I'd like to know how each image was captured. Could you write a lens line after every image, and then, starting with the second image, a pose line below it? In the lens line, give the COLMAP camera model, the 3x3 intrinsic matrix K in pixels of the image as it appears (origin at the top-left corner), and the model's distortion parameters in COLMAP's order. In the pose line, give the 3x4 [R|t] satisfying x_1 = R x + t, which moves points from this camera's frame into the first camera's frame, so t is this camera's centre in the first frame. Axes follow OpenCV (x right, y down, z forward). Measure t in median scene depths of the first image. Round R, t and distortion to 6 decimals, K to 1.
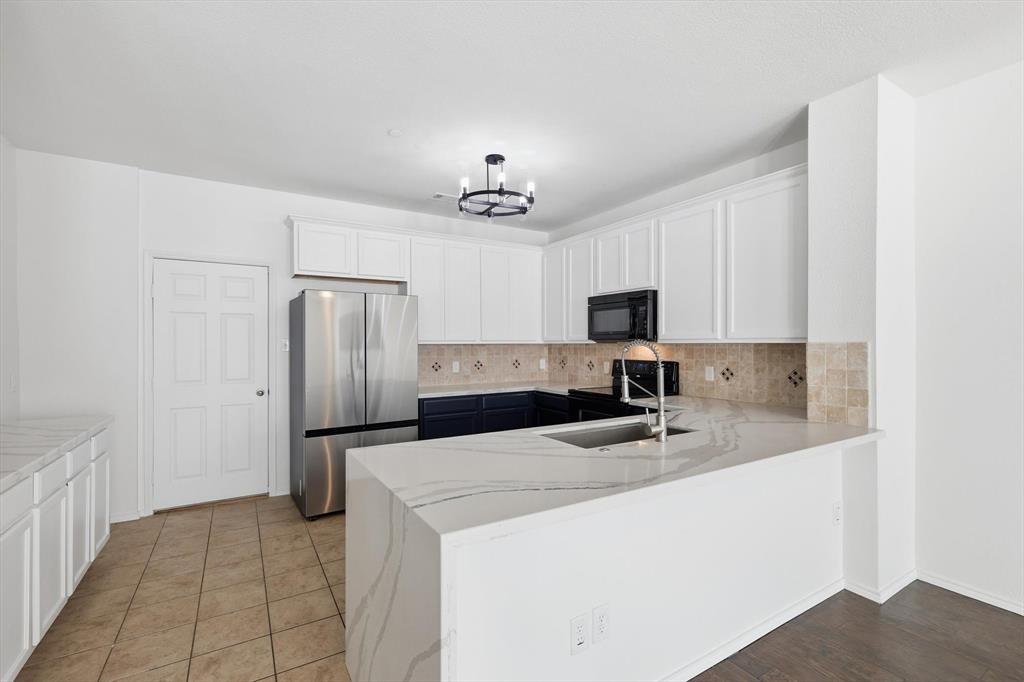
lens RADIAL K [[459.8, 0, 512.0], [0, 459.8, 344.1], [0, 0, 1]] dist [0.027233, -0.000021]
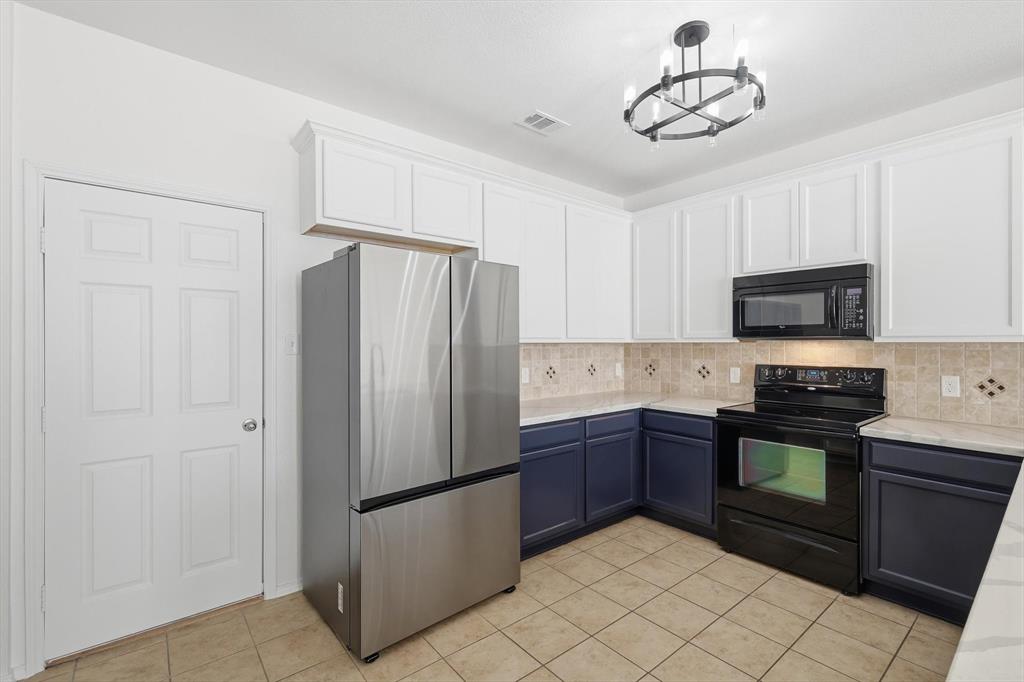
lens RADIAL K [[460.9, 0, 517.8], [0, 460.9, 344.3], [0, 0, 1]] dist [0.014950, 0.000260]
pose [[0.989556, 0.001501, 0.144142, -0.294809], [-0.001825, 0.999996, 0.002116, 0.000492], [-0.144139, -0.002357, 0.989555, 0.373988]]
